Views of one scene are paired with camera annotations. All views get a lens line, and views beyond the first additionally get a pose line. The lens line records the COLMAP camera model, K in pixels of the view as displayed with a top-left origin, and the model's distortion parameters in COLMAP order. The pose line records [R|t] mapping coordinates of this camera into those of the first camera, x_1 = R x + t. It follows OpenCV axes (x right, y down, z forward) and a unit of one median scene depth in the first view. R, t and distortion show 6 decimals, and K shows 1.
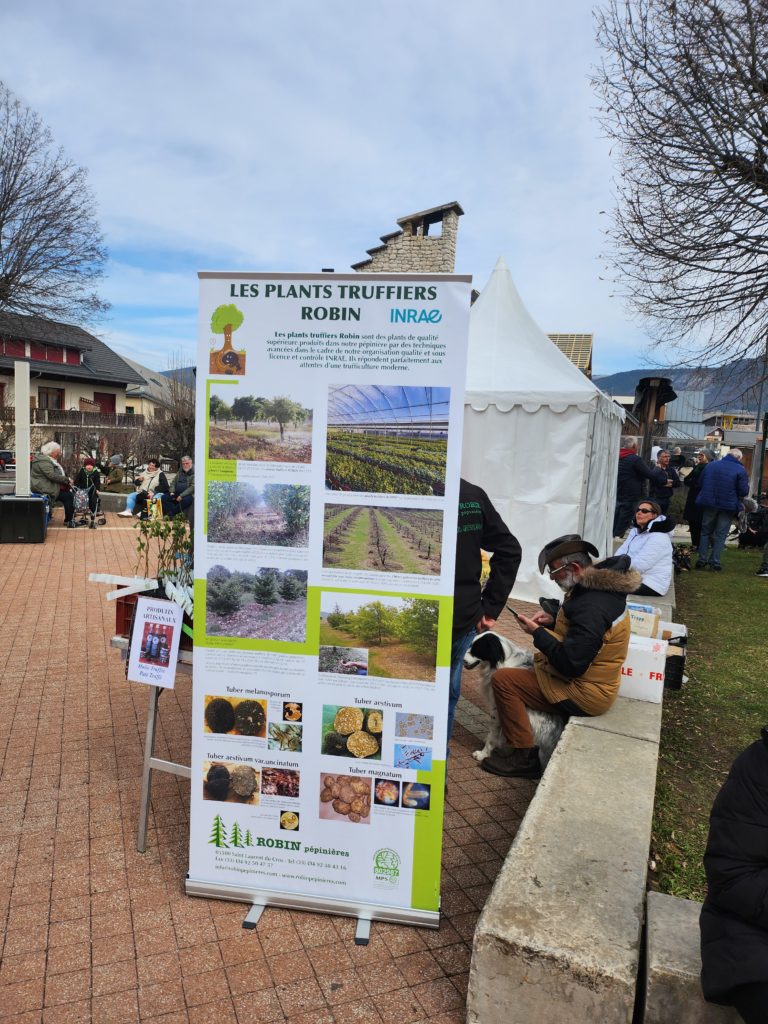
lens RADIAL K [[718.1, 0, 383.9], [0, 718.1, 512.9], [0, 0, 1]] dist [0.006126, -0.004389]
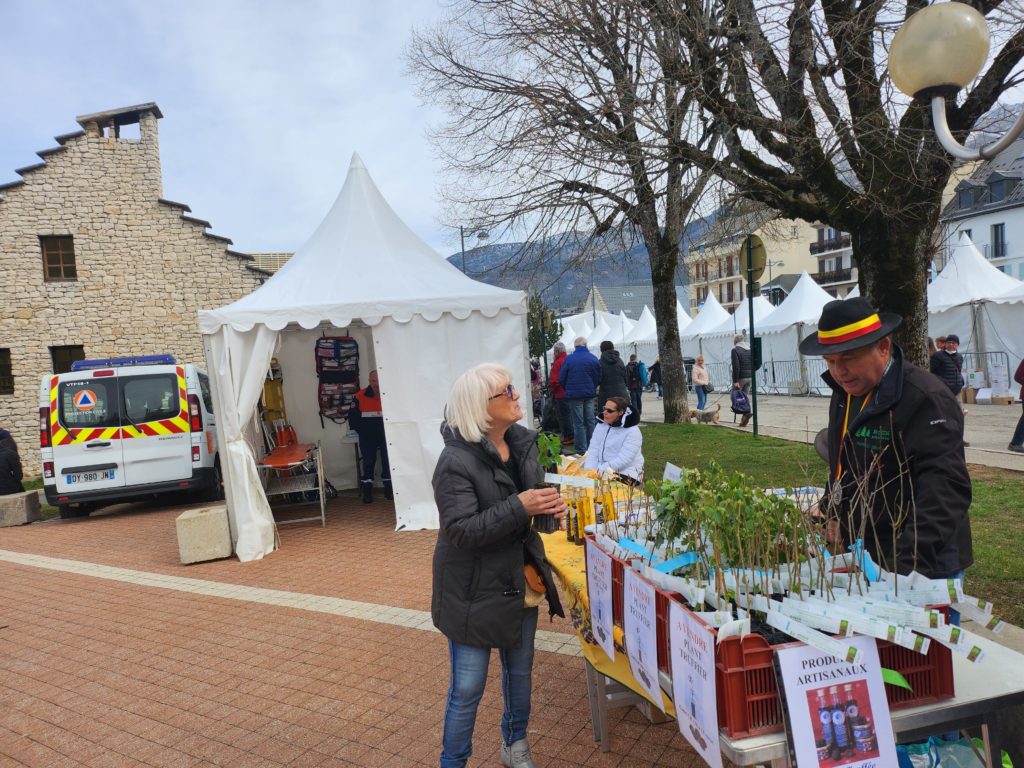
lens RADIAL K [[718.1, 0, 512.4], [0, 718.1, 378.3], [0, 0, 1]] dist [0.006126, -0.004389]
pose [[0.804823, -0.124177, 0.580379, -0.095116], [0.167105, 0.985719, -0.020824, -0.012592], [-0.569505, 0.113744, 0.814080, 0.079238]]
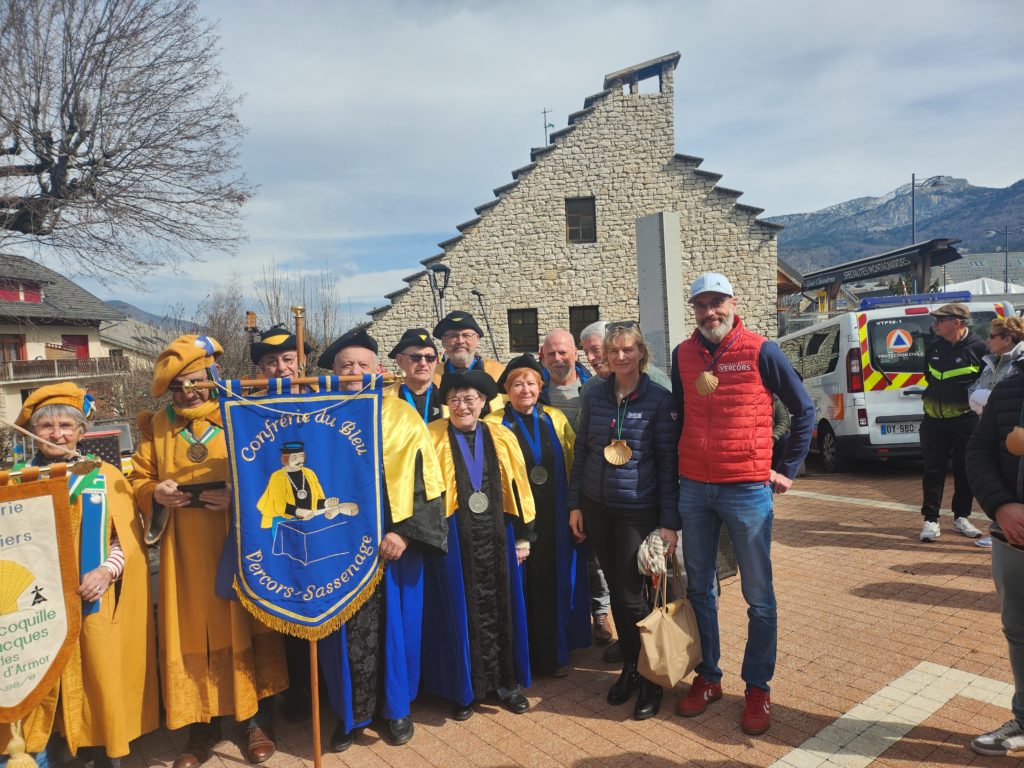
lens RADIAL K [[718.1, 0, 516.5], [0, 718.1, 389.6], [0, 0, 1]] dist [0.006126, -0.004389]
pose [[0.960797, -0.116778, 0.251460, -0.326790], [0.129071, 0.991089, -0.032904, -0.037673], [-0.245377, 0.064070, 0.967308, 0.249923]]
